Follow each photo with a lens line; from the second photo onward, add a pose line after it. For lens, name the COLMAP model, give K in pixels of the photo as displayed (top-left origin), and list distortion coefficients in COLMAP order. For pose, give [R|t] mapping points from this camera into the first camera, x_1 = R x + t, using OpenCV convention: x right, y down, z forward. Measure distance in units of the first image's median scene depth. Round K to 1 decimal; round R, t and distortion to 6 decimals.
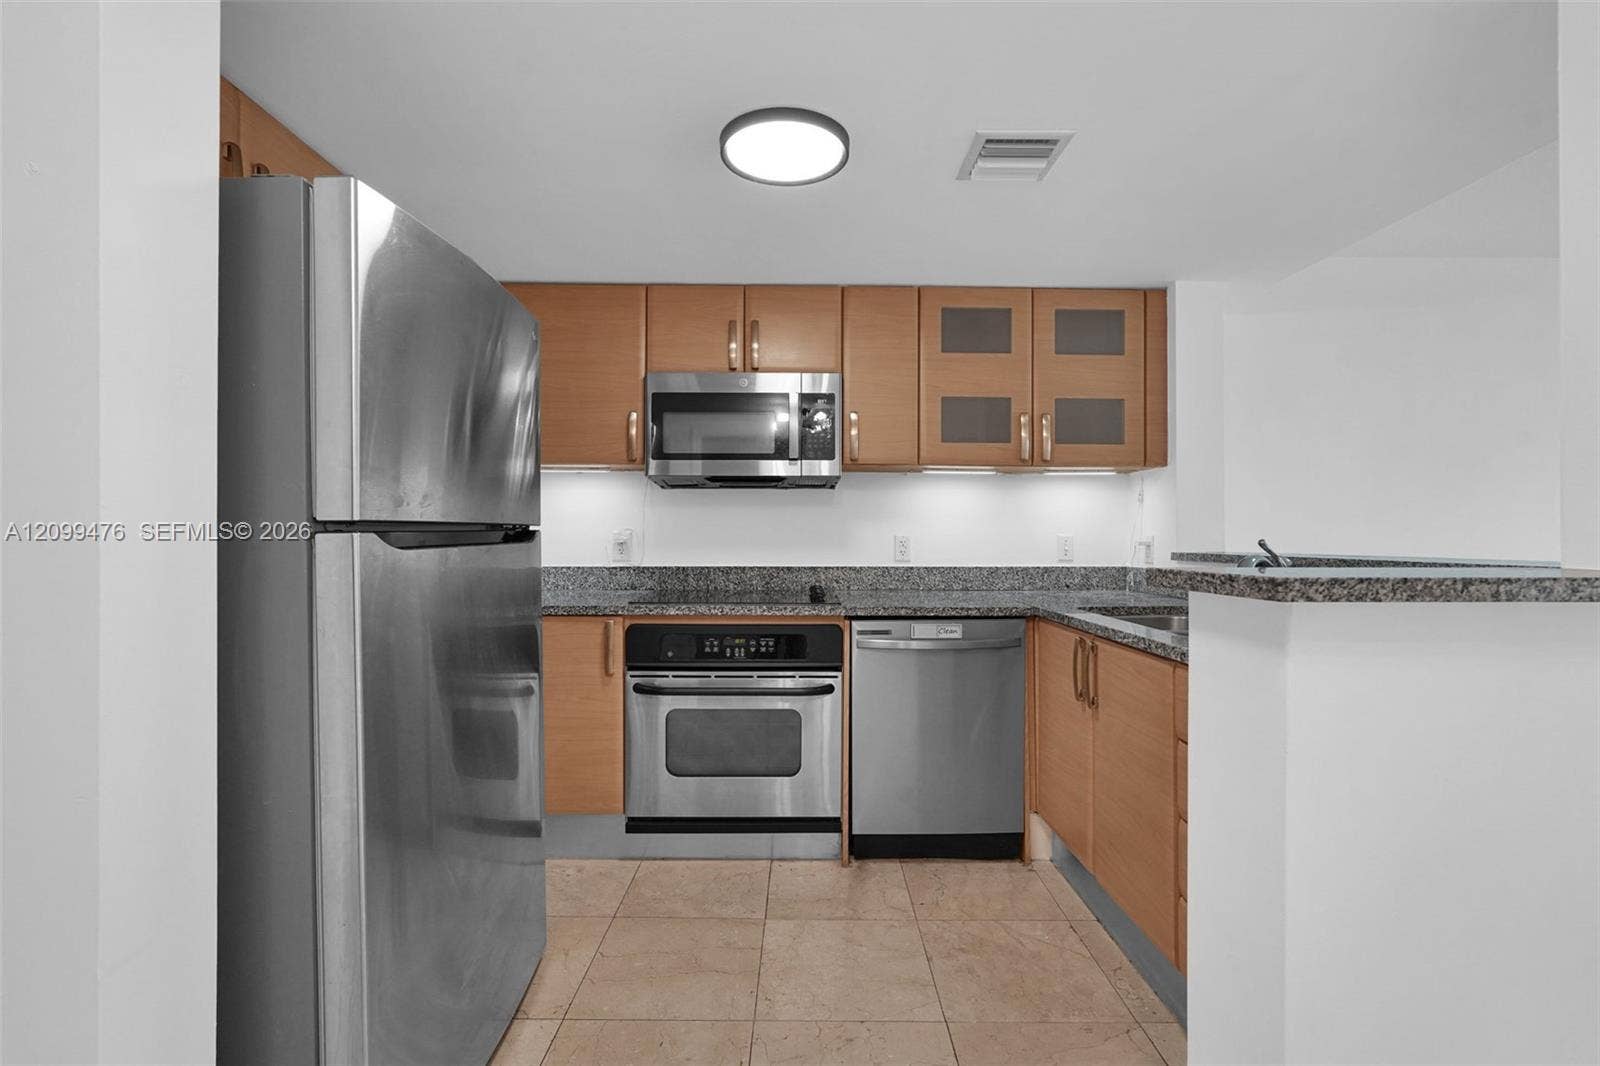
lens RADIAL K [[721.1, 0, 799.5], [0, 721.1, 535.4], [0, 0, 1]] dist [-0.019085, 0.008167]
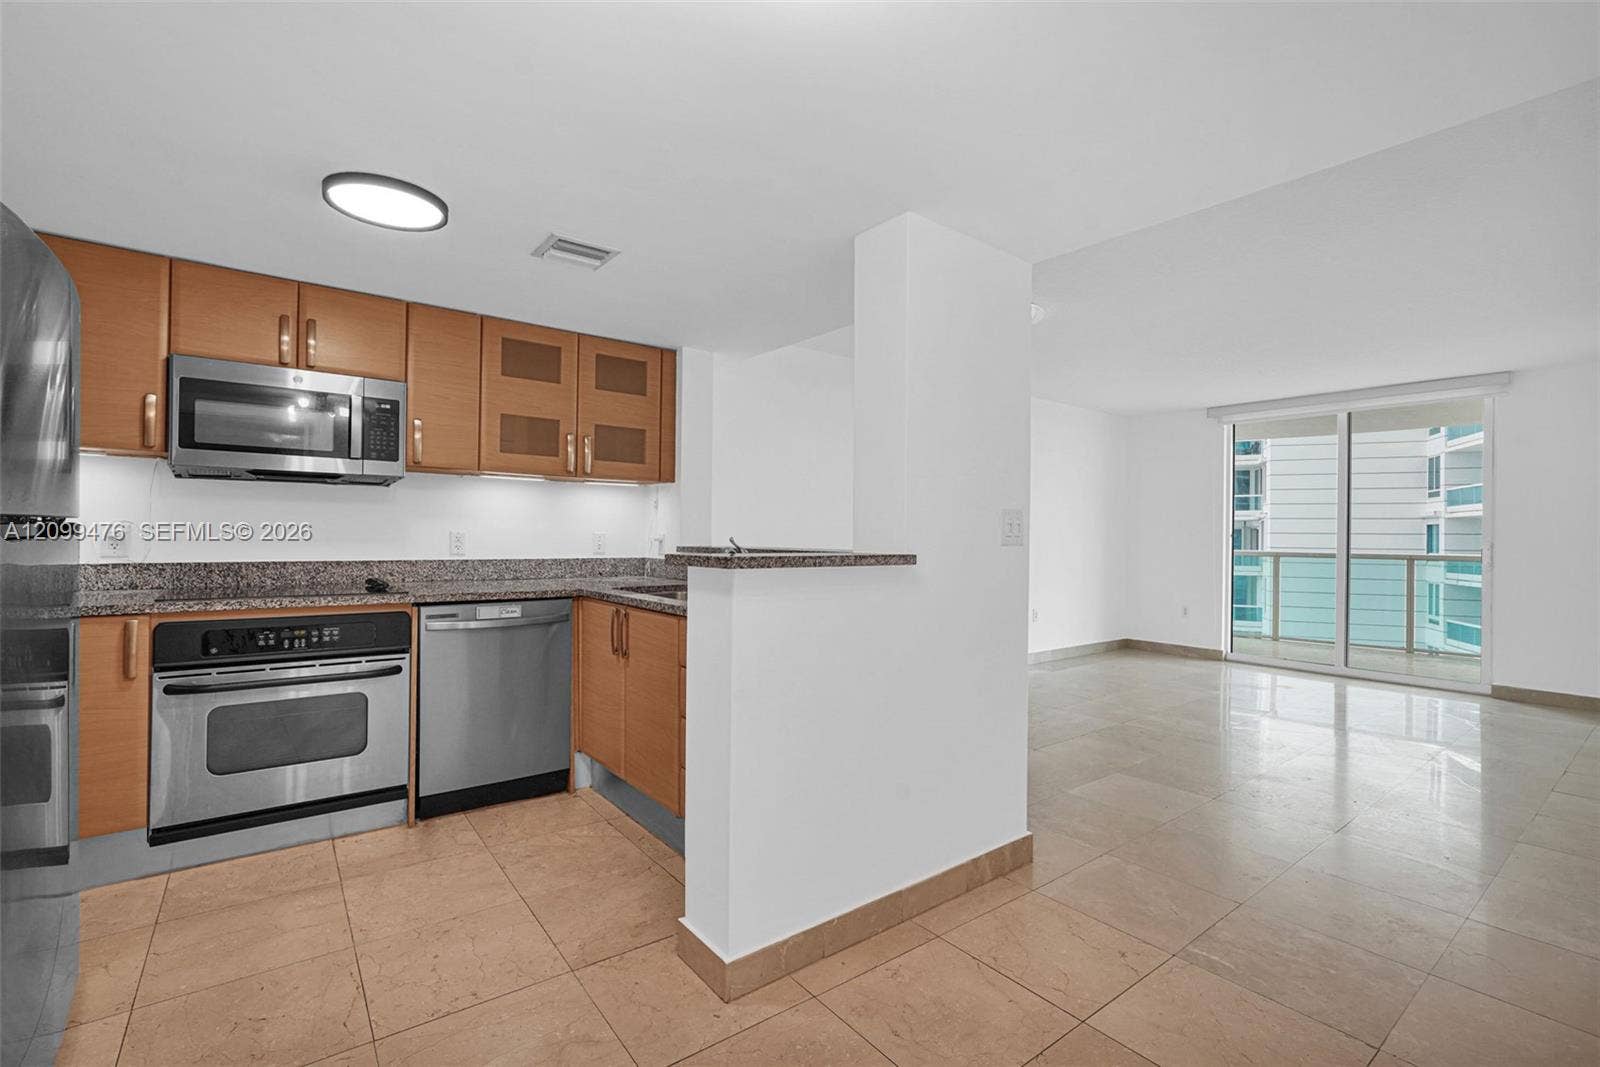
lens RADIAL K [[720.0, 0, 798.2], [0, 720.0, 533.2], [0, 0, 1]] dist [-0.017931, 0.007425]
pose [[0.797305, 0.009320, 0.603505, -0.131209], [-0.010704, 0.999942, -0.001301, -0.002003], [-0.603482, -0.005423, 0.797358, -0.244060]]
